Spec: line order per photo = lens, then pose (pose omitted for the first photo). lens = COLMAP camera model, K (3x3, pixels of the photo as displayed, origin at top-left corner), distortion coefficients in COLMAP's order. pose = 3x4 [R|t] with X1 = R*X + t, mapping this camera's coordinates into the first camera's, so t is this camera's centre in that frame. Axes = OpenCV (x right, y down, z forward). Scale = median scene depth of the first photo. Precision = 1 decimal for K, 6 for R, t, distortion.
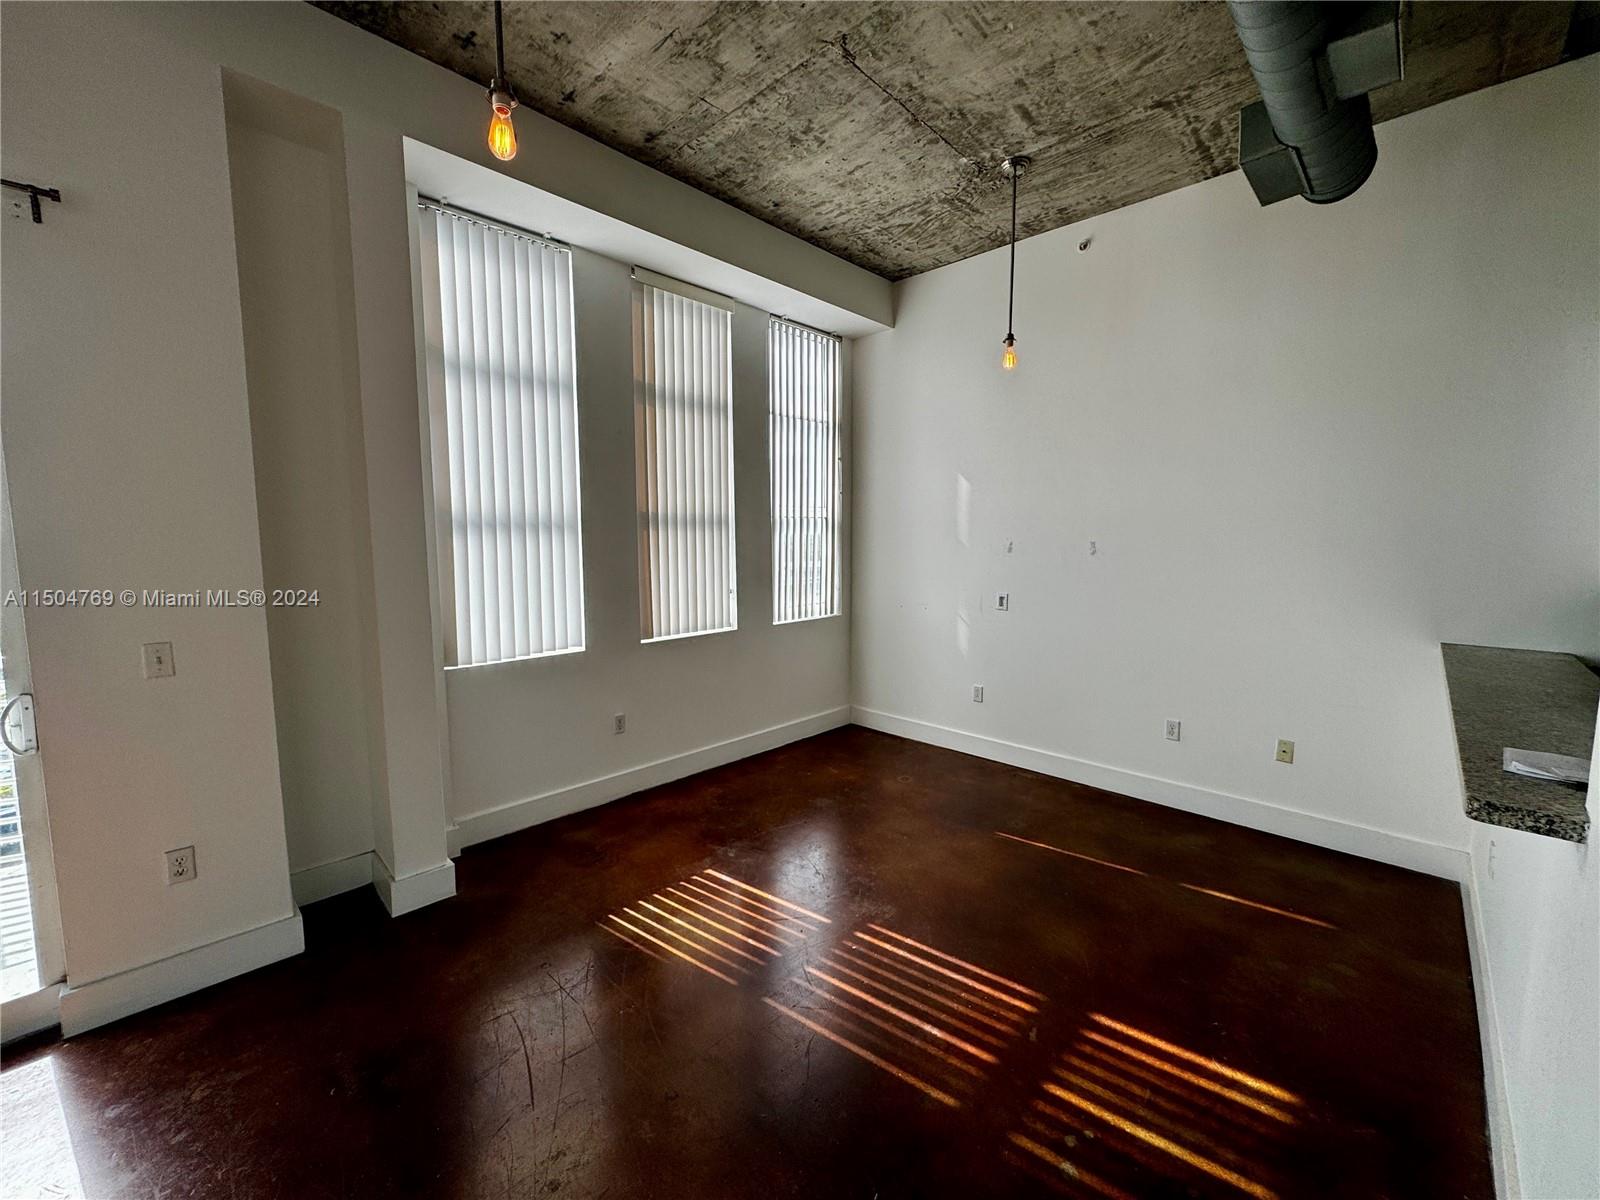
lens RADIAL K [[639.1, 0, 800.0], [0, 639.1, 600.0], [0, 0, 1]] dist [0.000523, 0.000057]
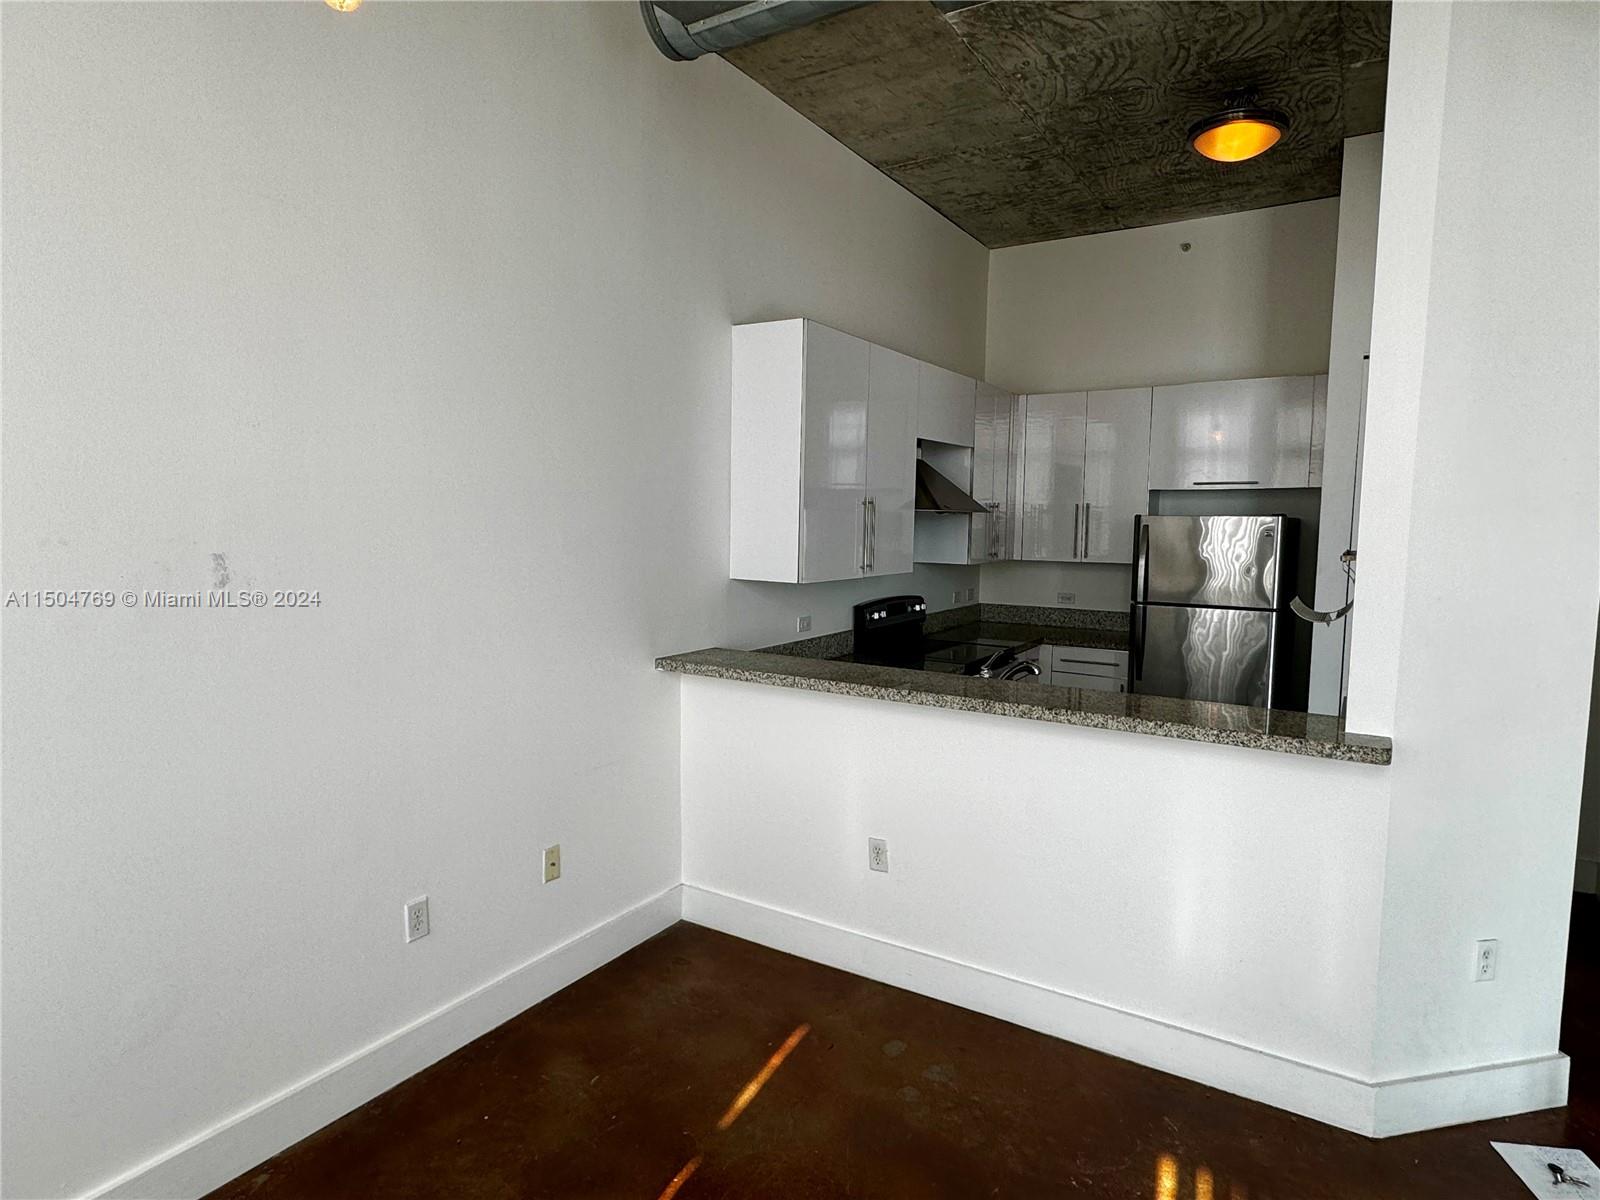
lens RADIAL K [[897.1, 0, 800.0], [0, 897.1, 600.0], [0, 0, 1]] dist [-0.000665, 0.000031]
pose [[-0.210845, -0.091941, 0.973186, -0.171200], [0.087471, 0.989799, 0.112461, -0.117995], [-0.973598, 0.108837, -0.200652, 0.977529]]
